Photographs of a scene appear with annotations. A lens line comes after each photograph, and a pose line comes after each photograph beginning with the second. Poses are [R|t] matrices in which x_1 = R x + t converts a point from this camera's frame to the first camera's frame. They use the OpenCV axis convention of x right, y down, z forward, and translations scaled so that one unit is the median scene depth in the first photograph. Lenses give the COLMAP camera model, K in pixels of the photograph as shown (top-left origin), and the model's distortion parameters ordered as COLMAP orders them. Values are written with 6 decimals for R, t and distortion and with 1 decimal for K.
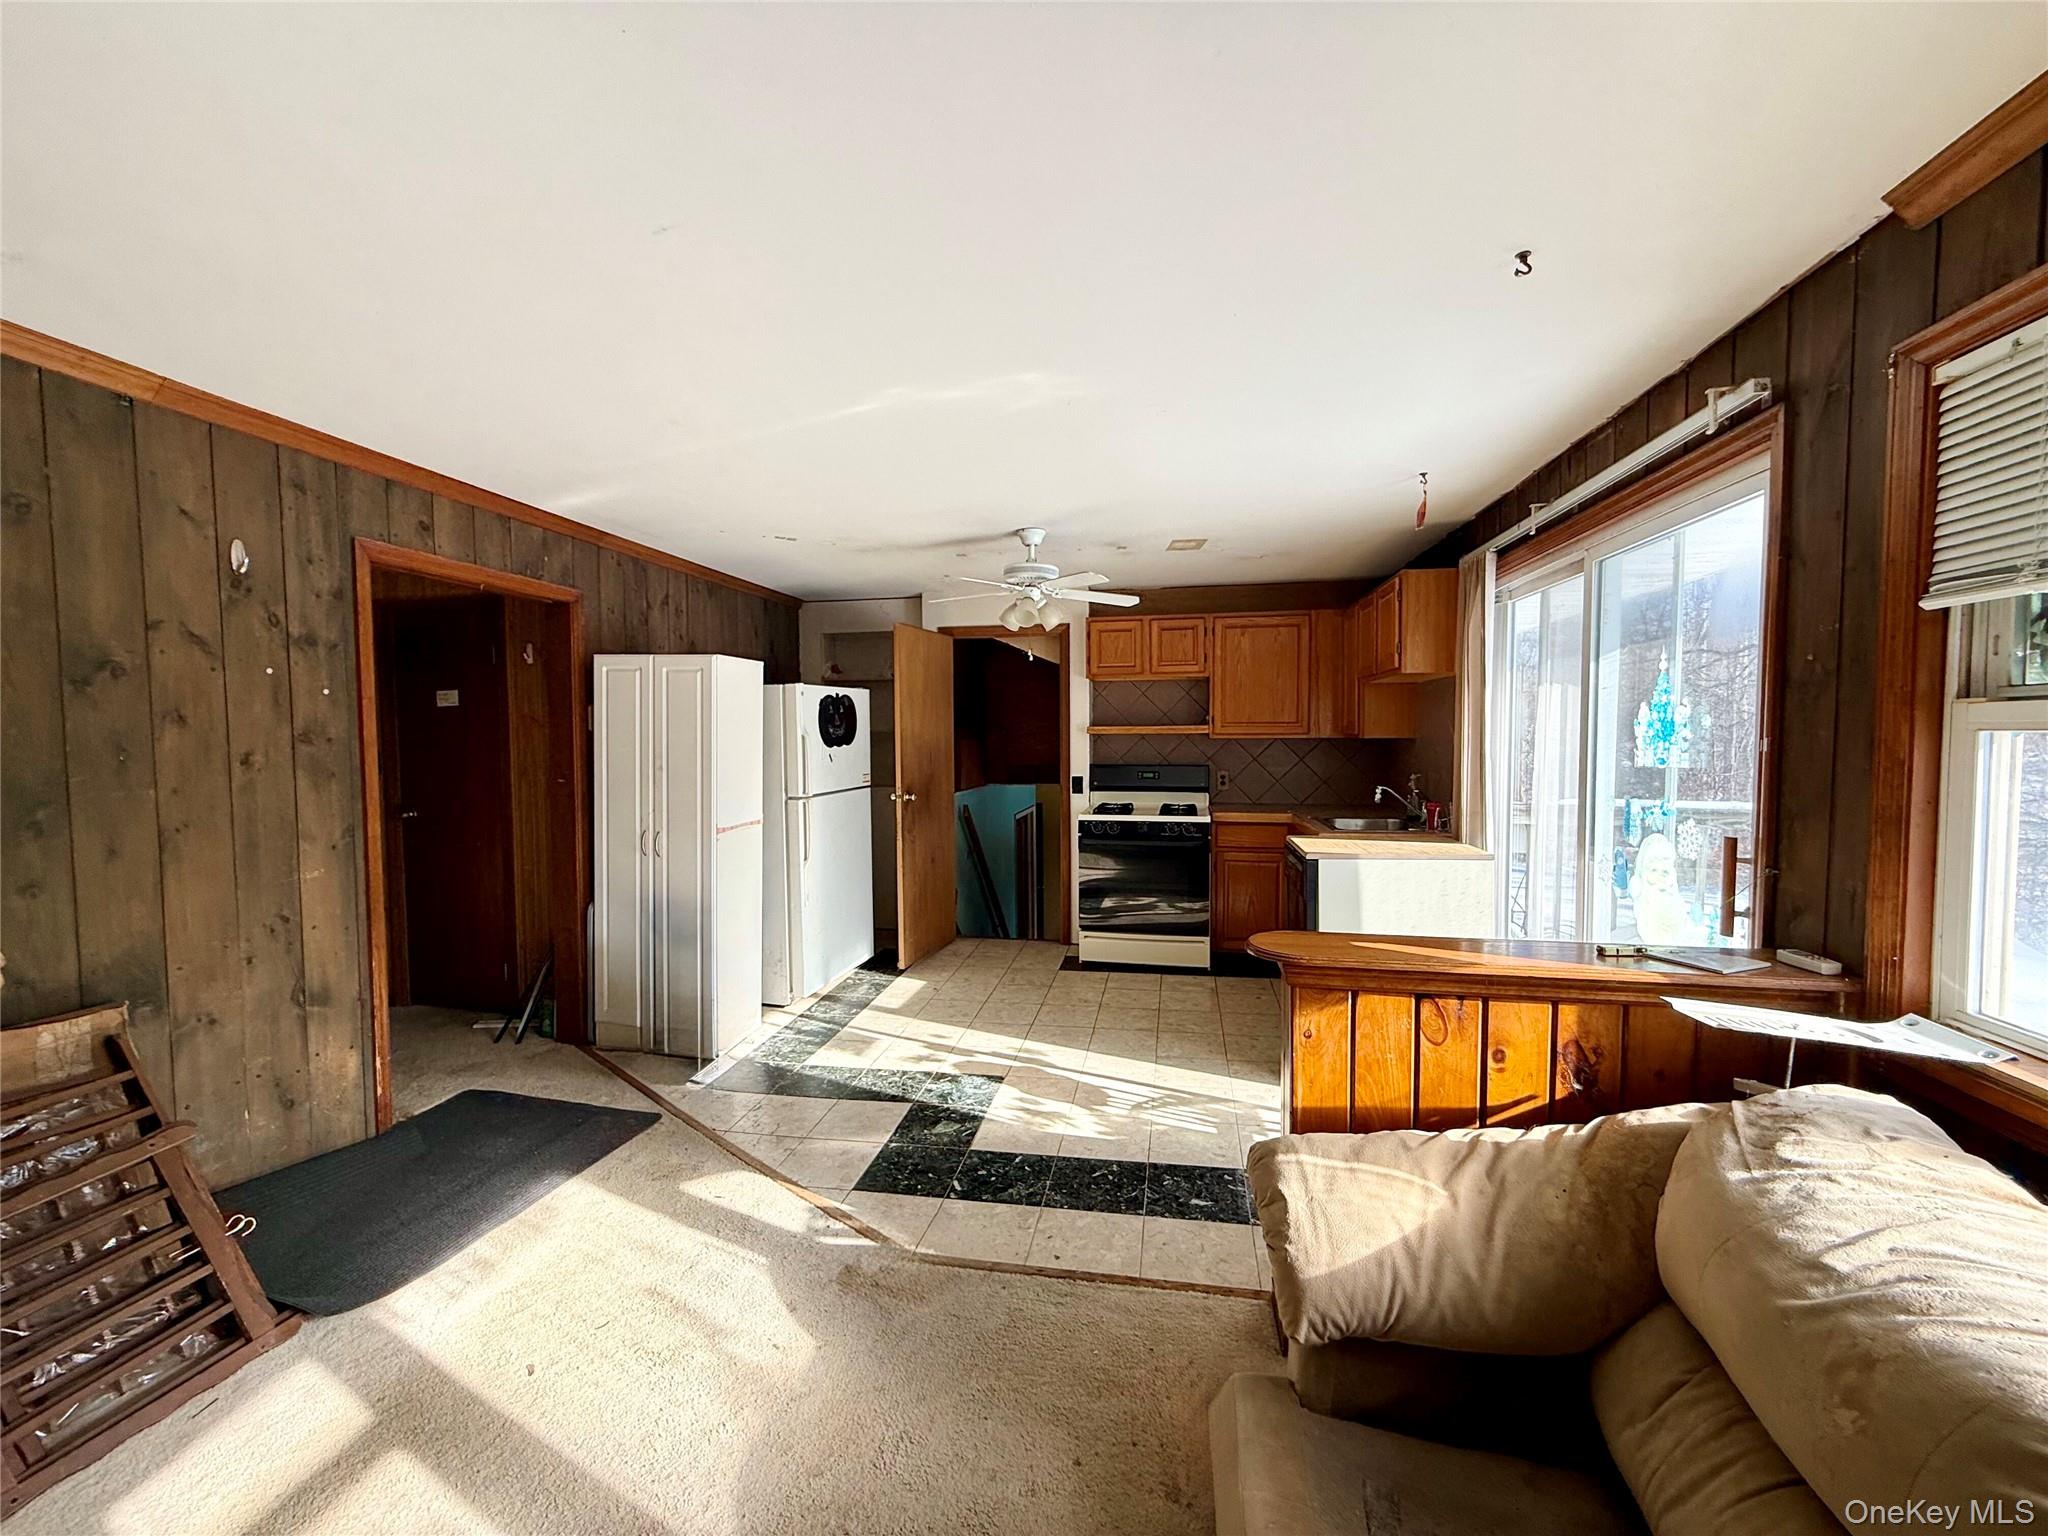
lens RADIAL K [[813.7, 0, 1024.0], [0, 813.7, 768.0], [0, 0, 1]] dist [-0.001287, 0.000202]
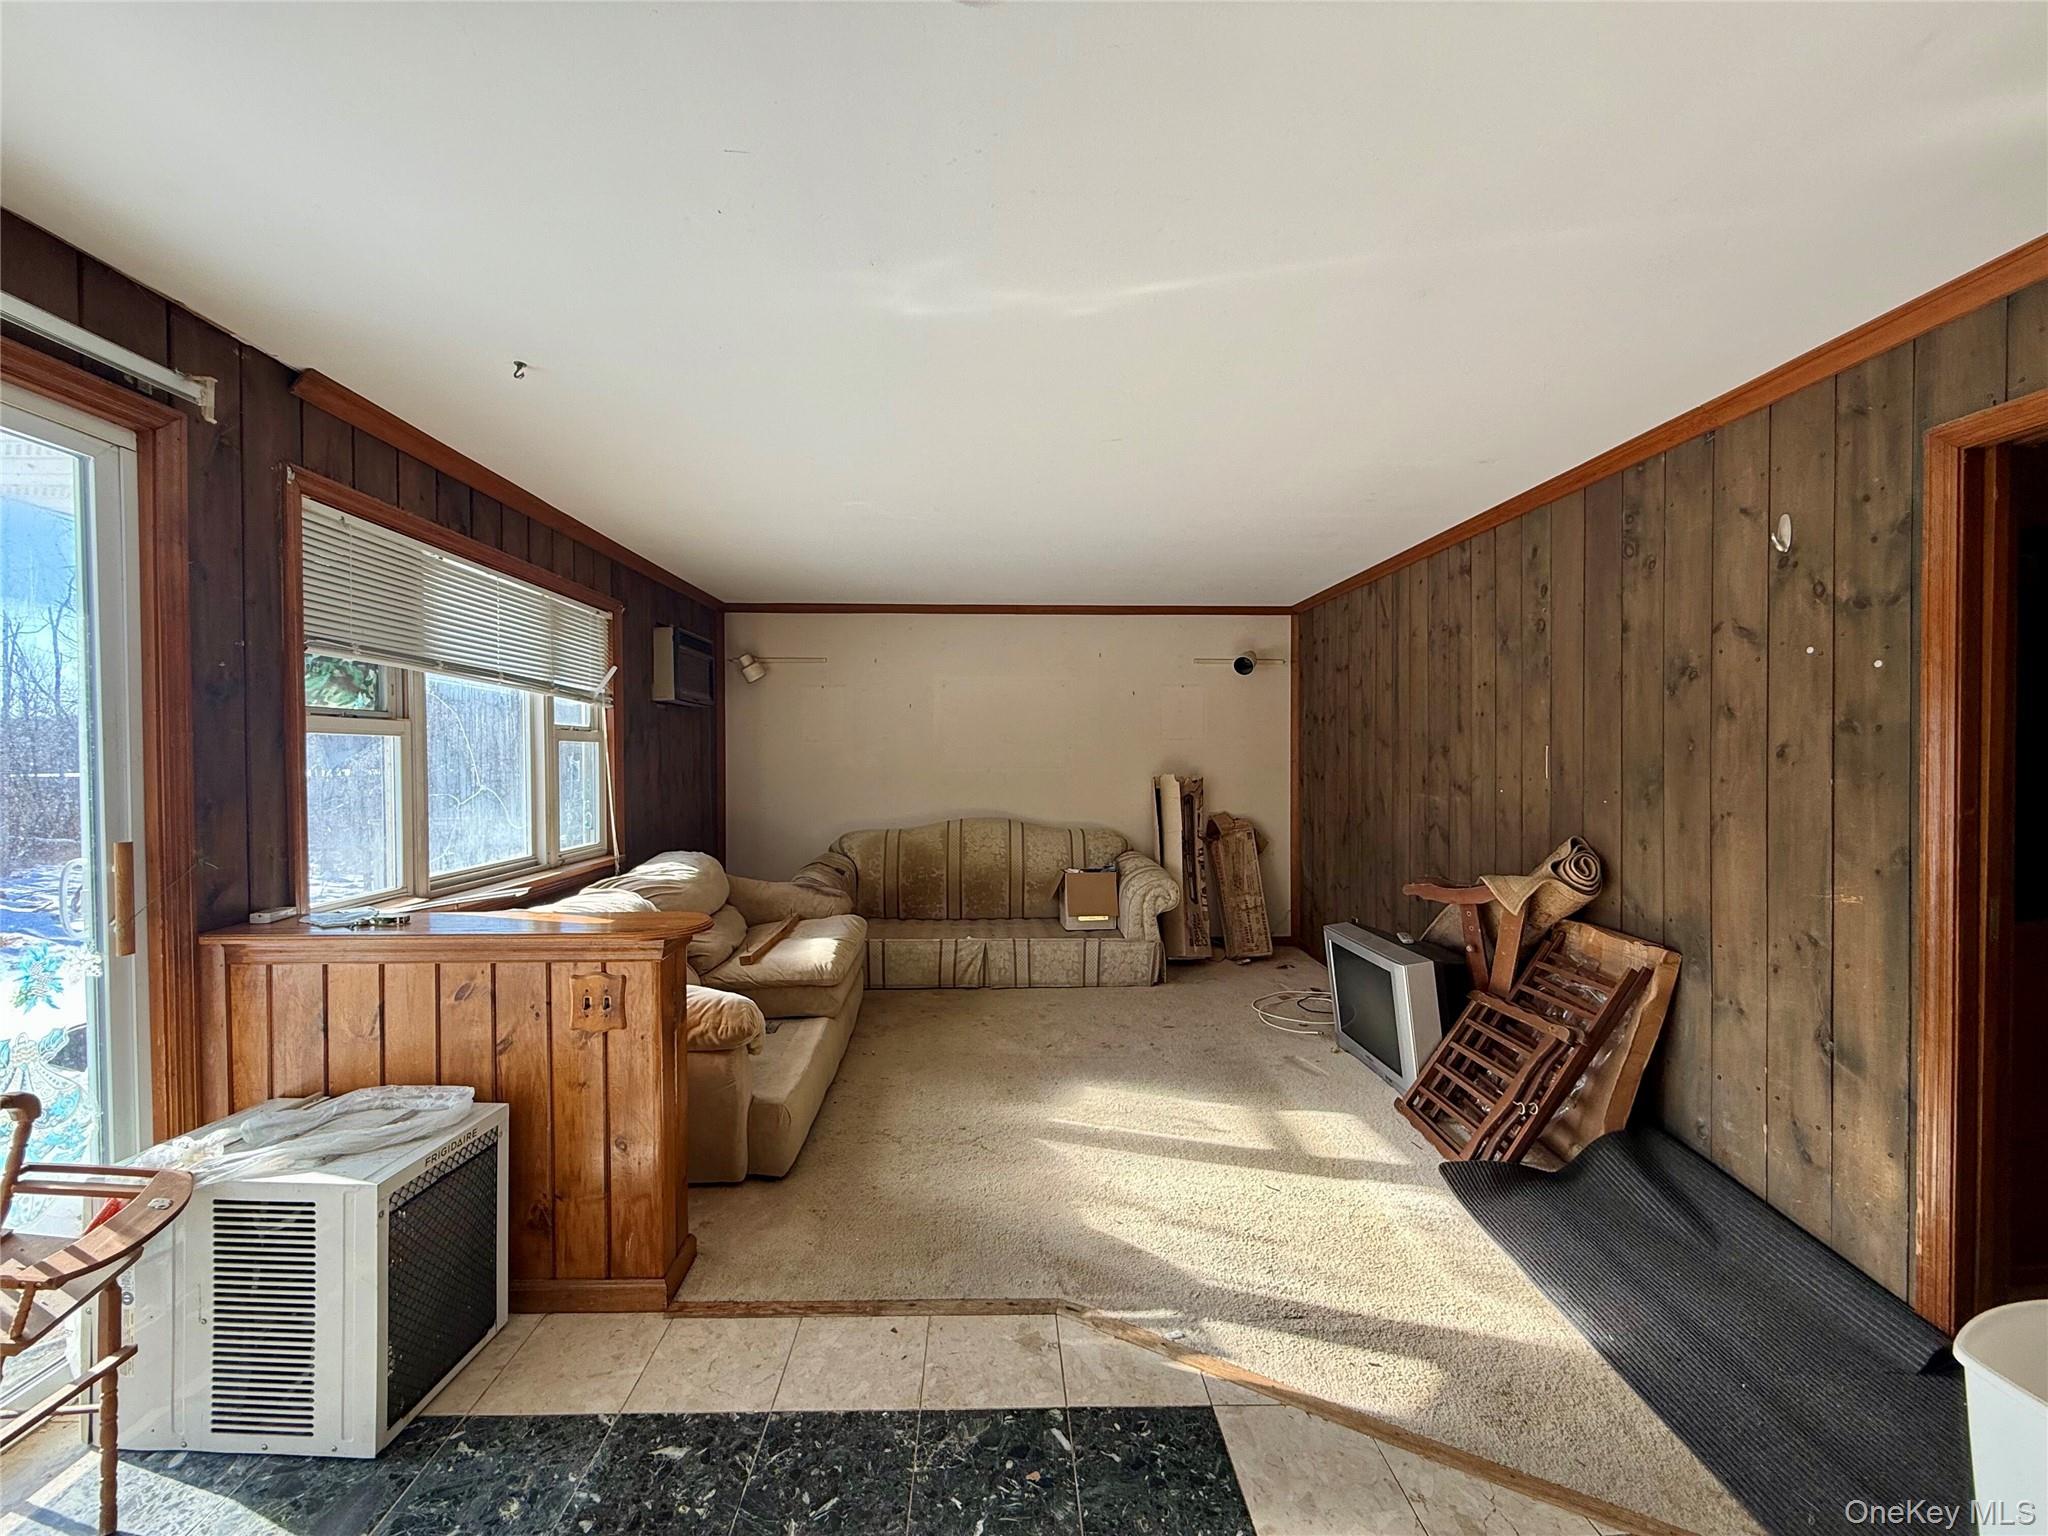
lens RADIAL K [[813.7, 0, 1024.0], [0, 813.7, 768.0], [0, 0, 1]] dist [-0.001287, 0.000202]
pose [[-0.973018, 0.010242, -0.230502, 0.090650], [-0.003192, 0.998321, 0.057831, -0.042042], [0.230707, 0.057007, -0.971352, 1.678311]]
